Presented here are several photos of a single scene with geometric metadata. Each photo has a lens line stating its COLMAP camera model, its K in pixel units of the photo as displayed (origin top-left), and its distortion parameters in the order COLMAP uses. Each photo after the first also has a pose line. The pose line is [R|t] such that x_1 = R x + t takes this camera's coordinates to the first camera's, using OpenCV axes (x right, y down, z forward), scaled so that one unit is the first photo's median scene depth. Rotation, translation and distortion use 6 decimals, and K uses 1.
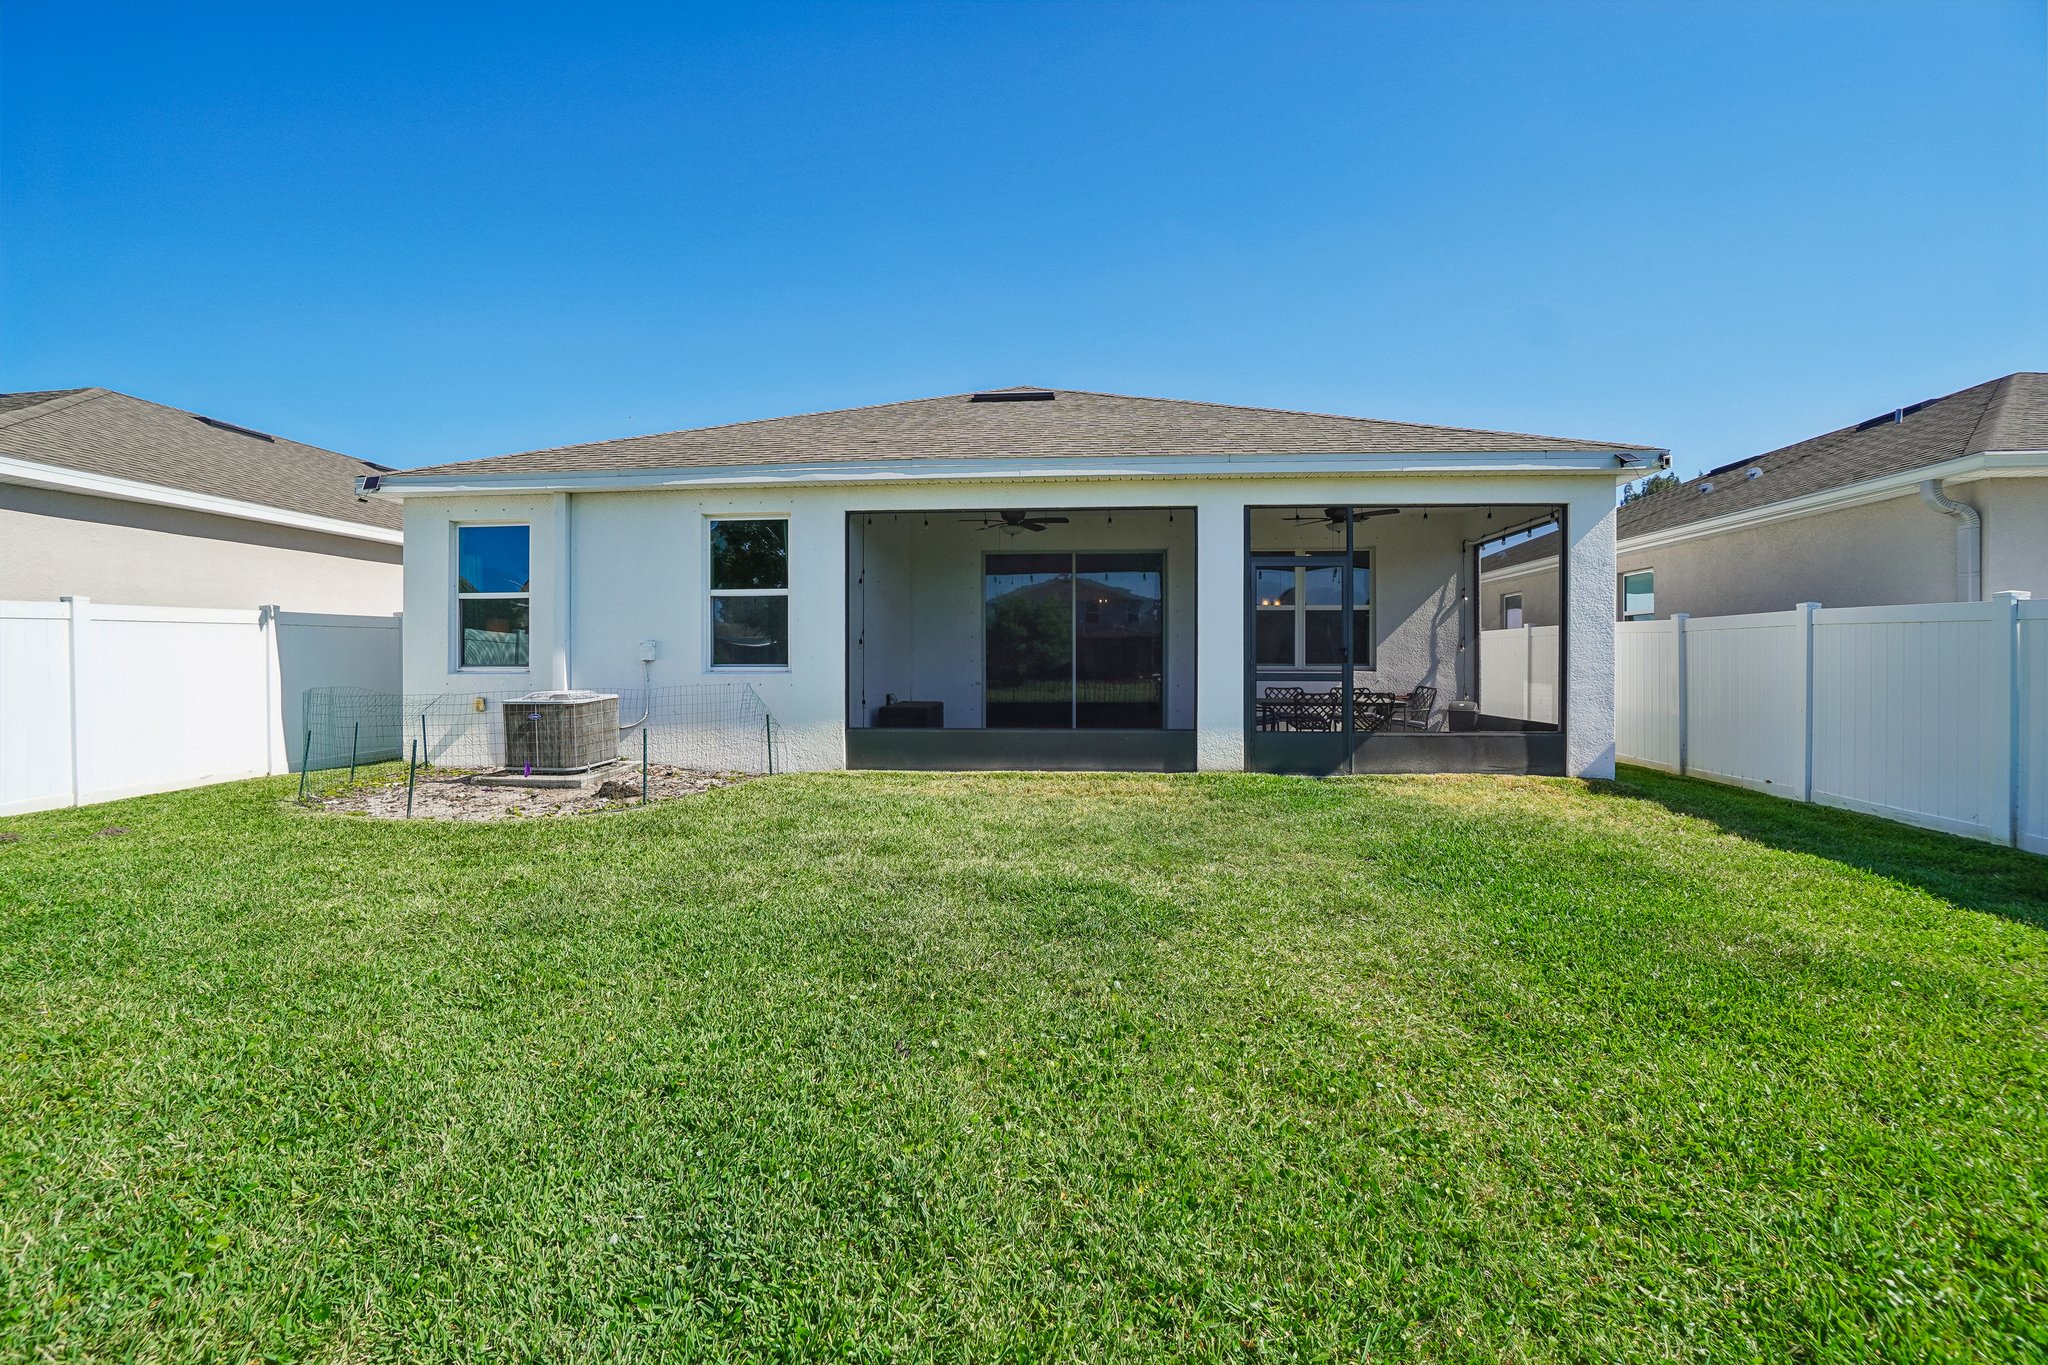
lens RADIAL K [[922.3, 0, 1046.8], [0, 922.3, 681.4], [0, 0, 1]] dist [-0.068212, 0.026192]
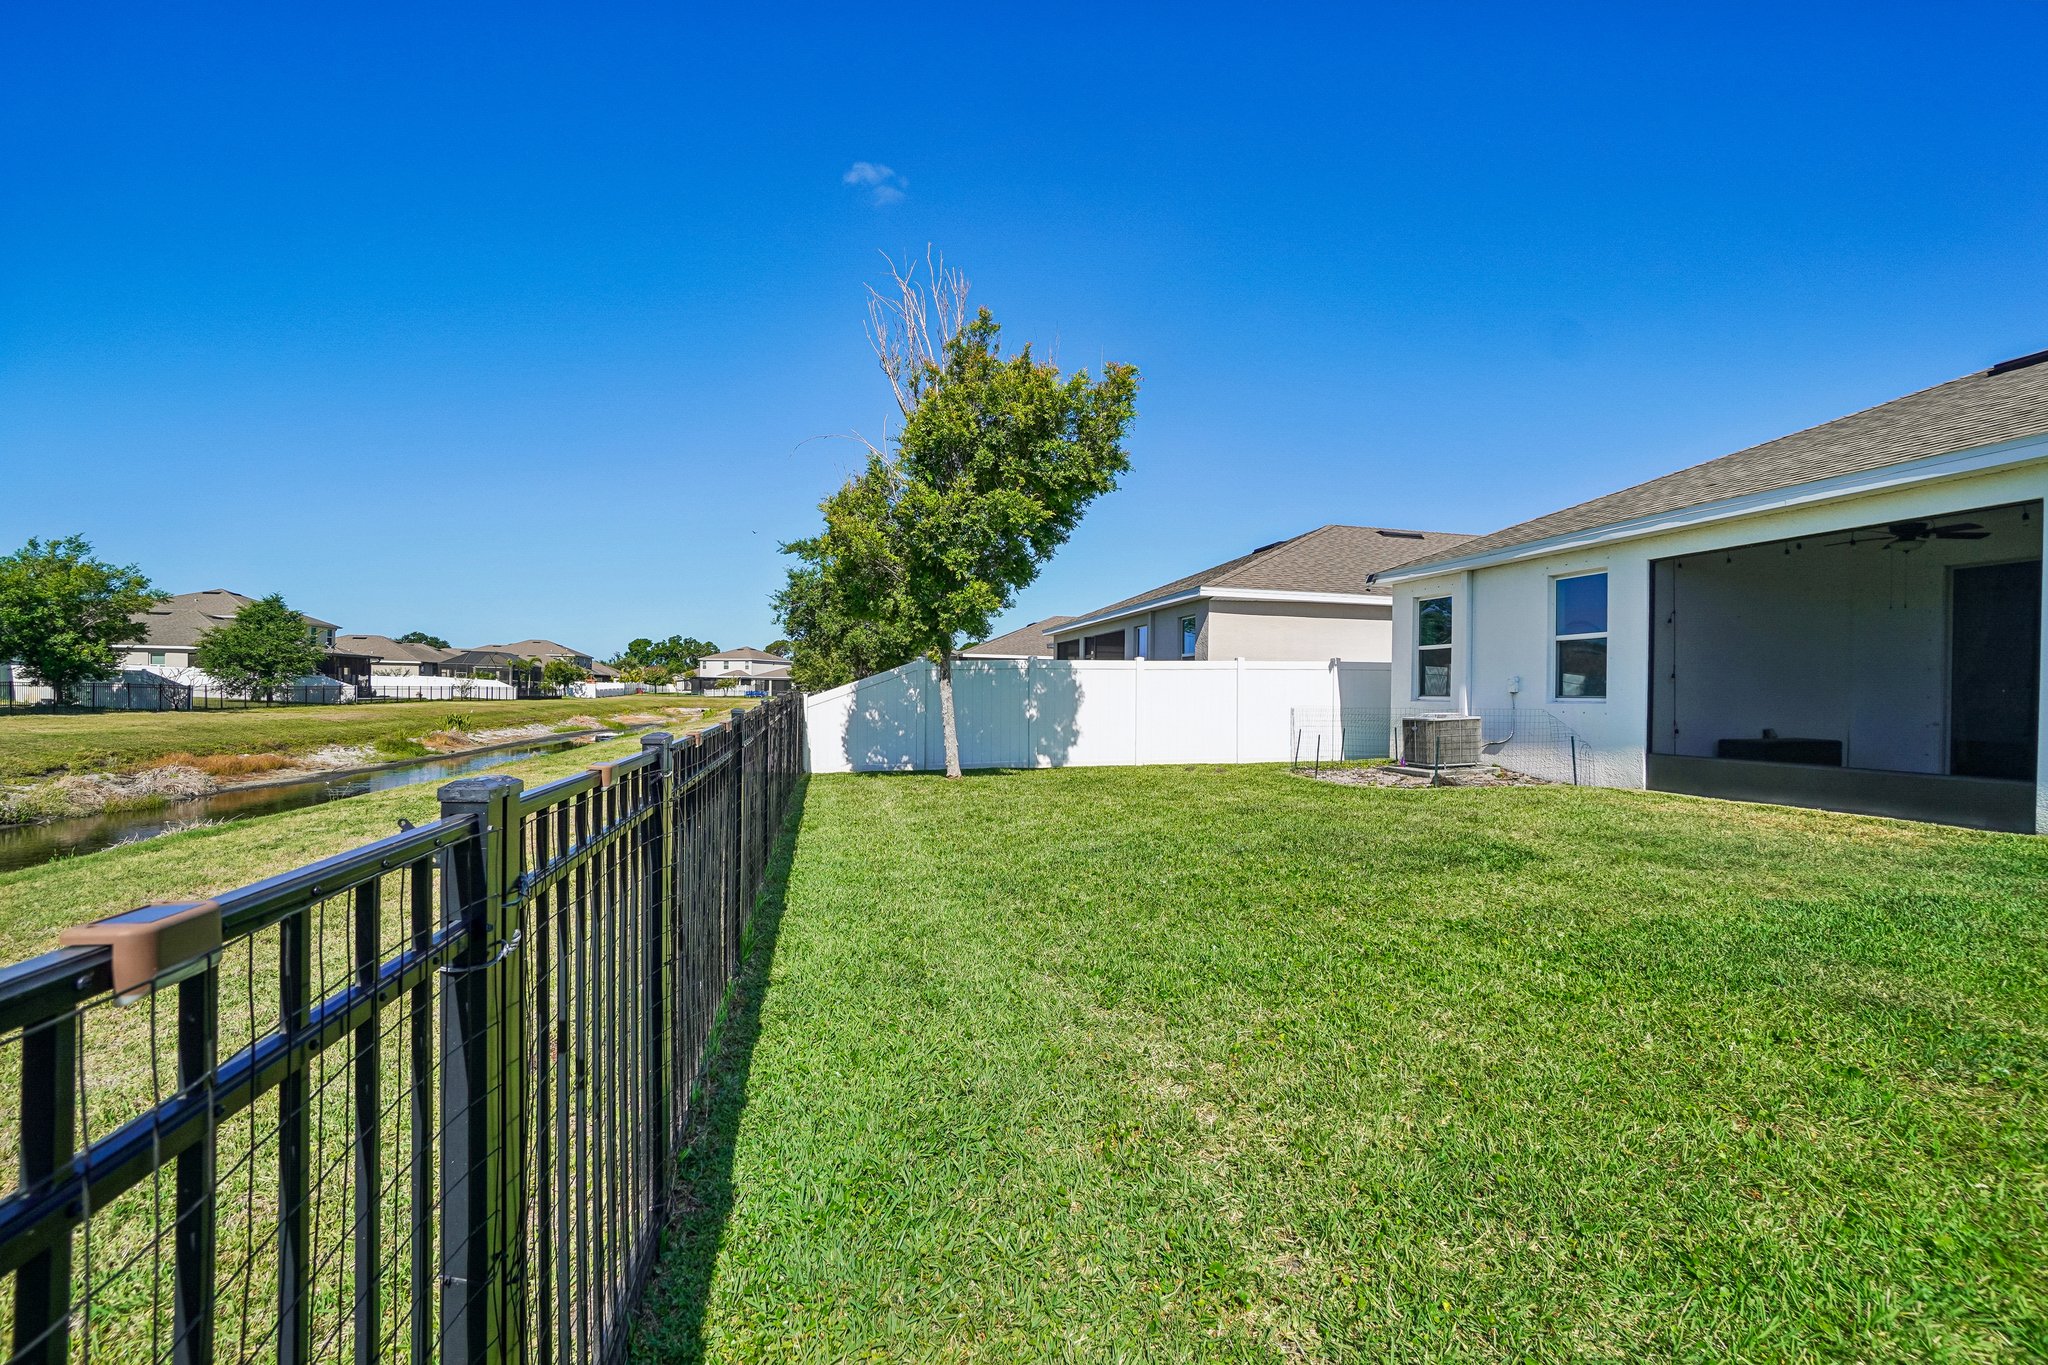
lens RADIAL K [[922.3, 0, 1046.8], [0, 922.3, 681.4], [0, 0, 1]] dist [-0.068212, 0.026192]
pose [[0.311029, -0.007462, -0.950371, 0.588058], [-0.026413, 0.999515, -0.016492, 0.000670], [0.950033, 0.030231, 0.310681, -0.040164]]
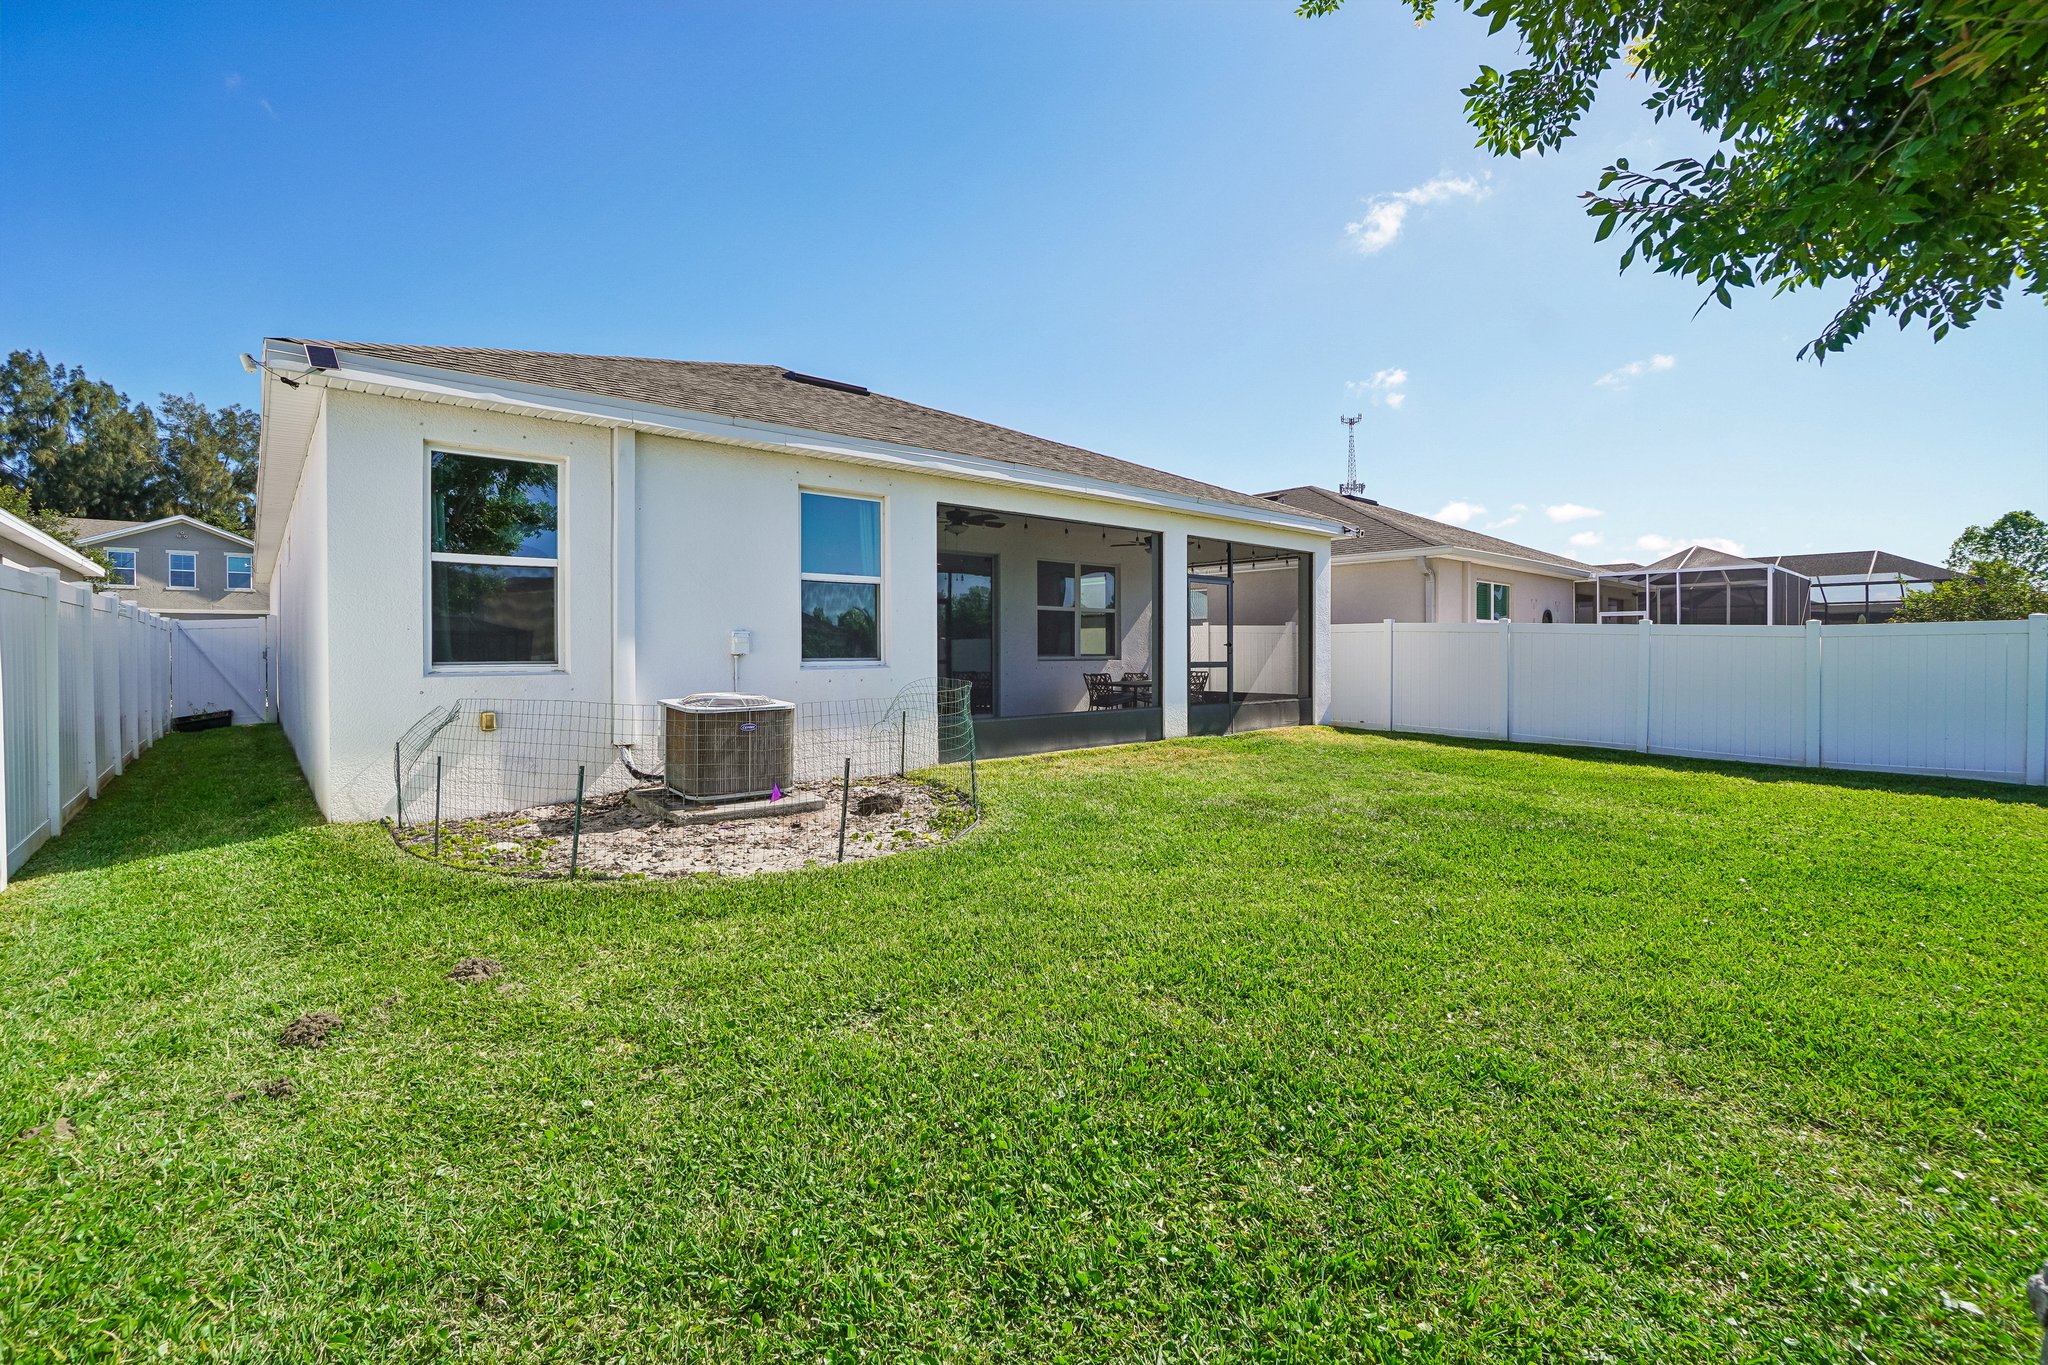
lens RADIAL K [[922.3, 0, 1046.8], [0, 922.3, 681.4], [0, 0, 1]] dist [-0.068212, 0.026192]
pose [[0.676094, -0.025135, 0.736386, -0.858921], [0.013428, 0.999672, 0.021793, -0.013149], [-0.736693, -0.004846, 0.676210, 0.240229]]
